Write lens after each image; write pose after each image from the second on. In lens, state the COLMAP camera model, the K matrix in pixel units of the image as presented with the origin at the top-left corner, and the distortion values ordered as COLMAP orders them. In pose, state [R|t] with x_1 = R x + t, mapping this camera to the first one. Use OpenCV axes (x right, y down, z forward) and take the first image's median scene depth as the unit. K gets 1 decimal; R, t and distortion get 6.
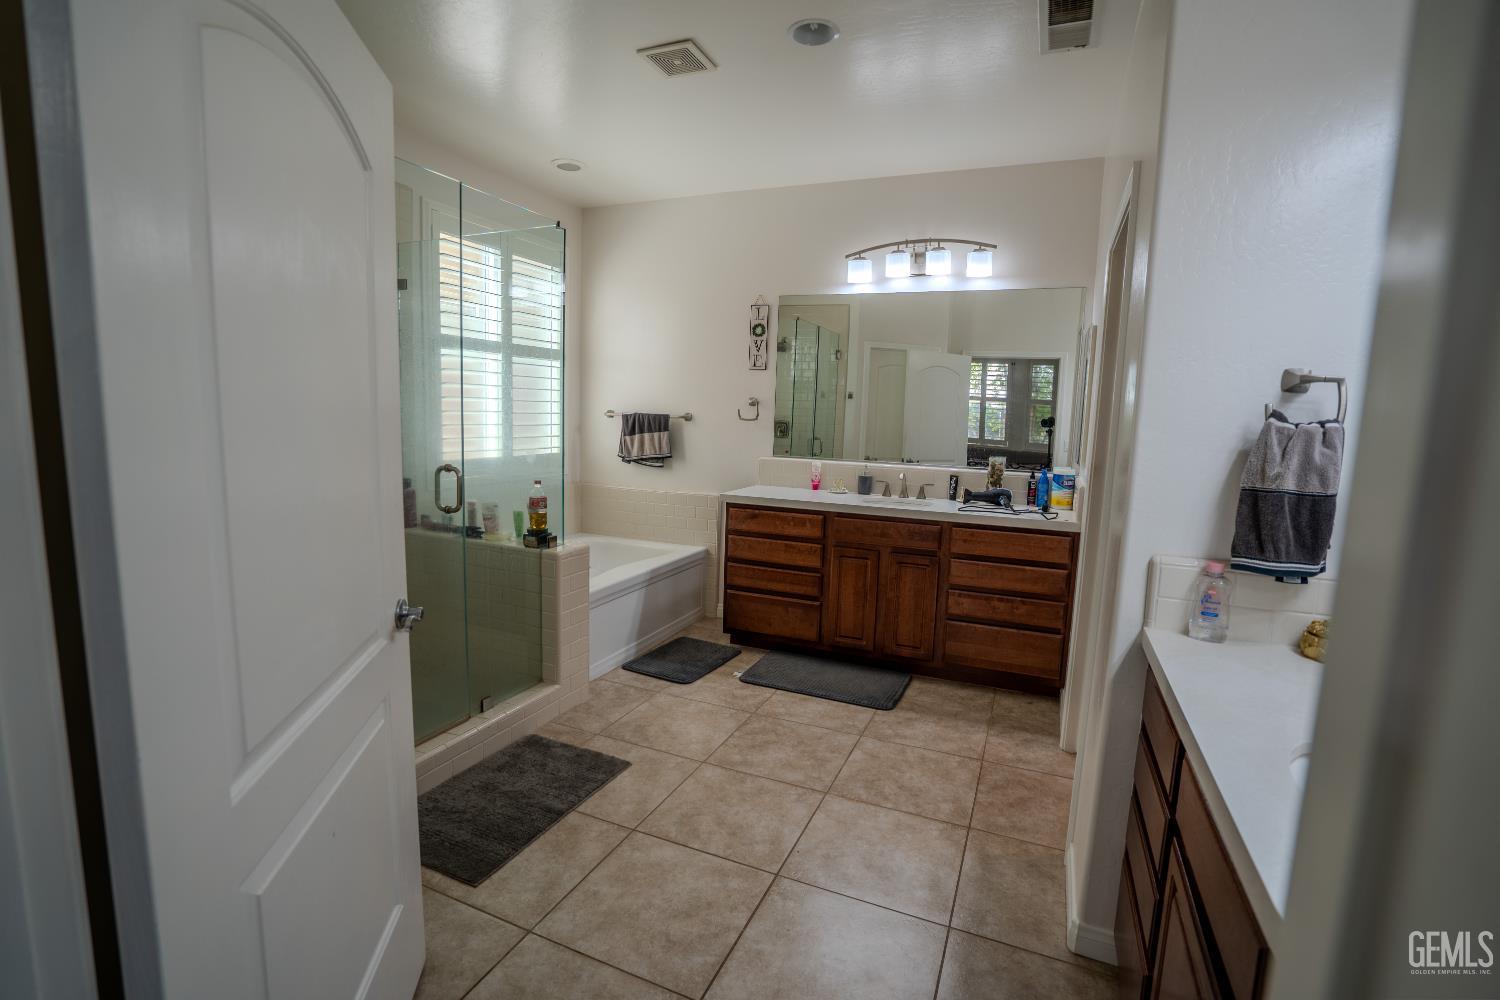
lens RADIAL K [[701.3, 0, 750.0], [0, 701.3, 500.0], [0, 0, 1]] dist [-0.054338, 0.023566]
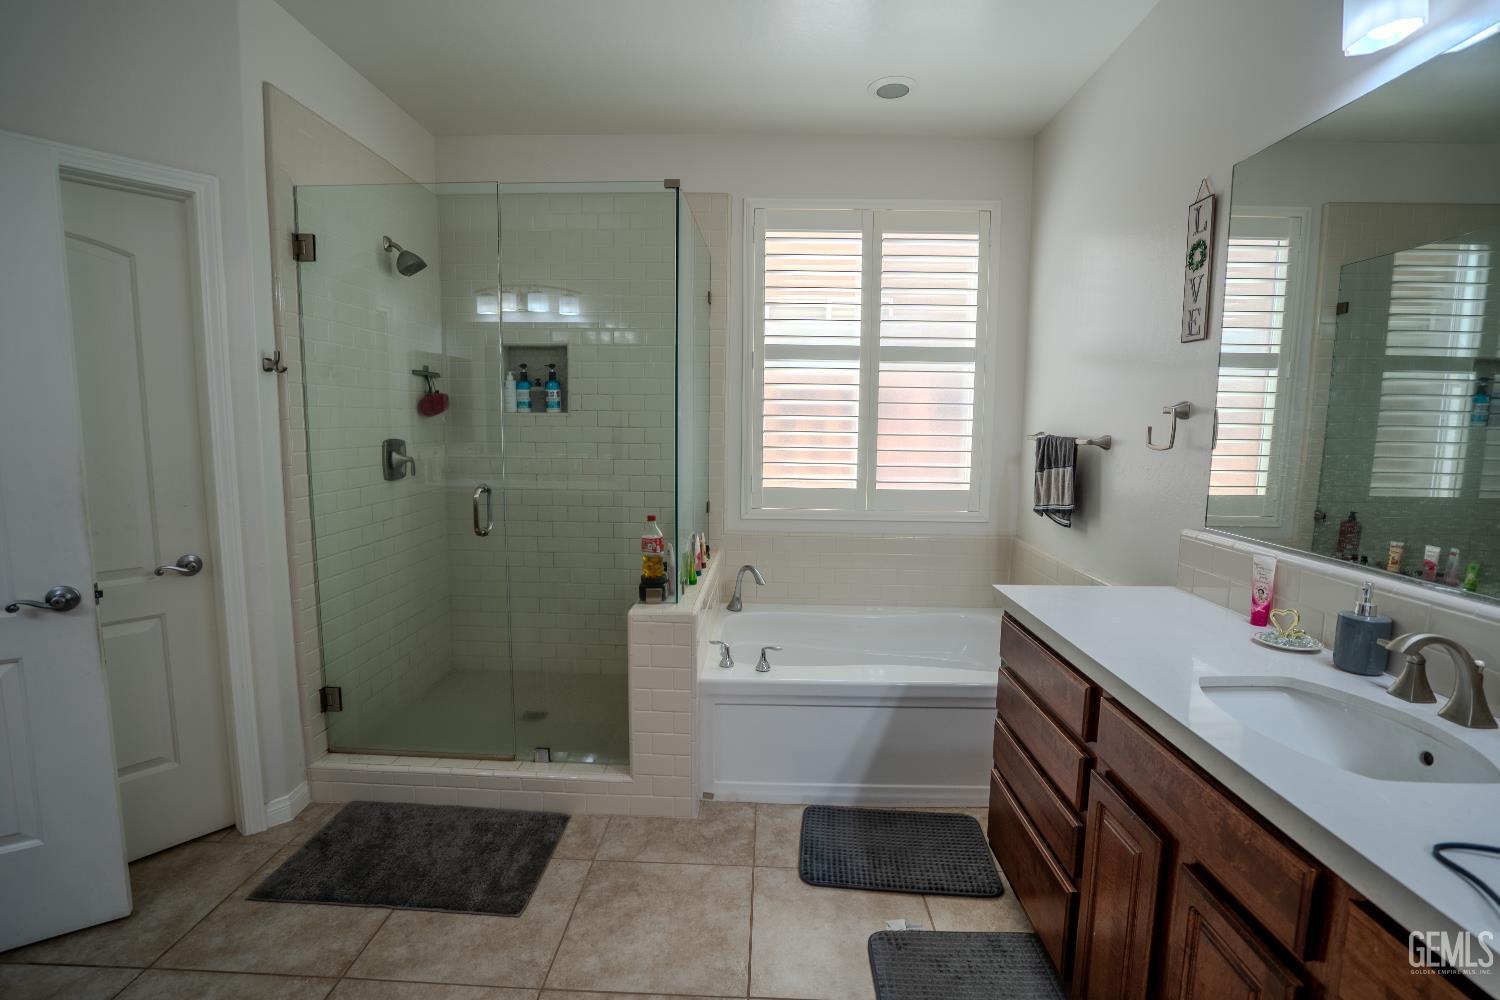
lens RADIAL K [[687.4, 0, 750.0], [0, 687.4, 500.0], [0, 0, 1]] dist [-0.053468, -0.000122]
pose [[0.369291, 0.080729, -0.925801, 0.357626], [-0.121597, 0.991852, 0.037985, -0.068854], [0.921324, 0.098547, 0.376098, 0.634156]]
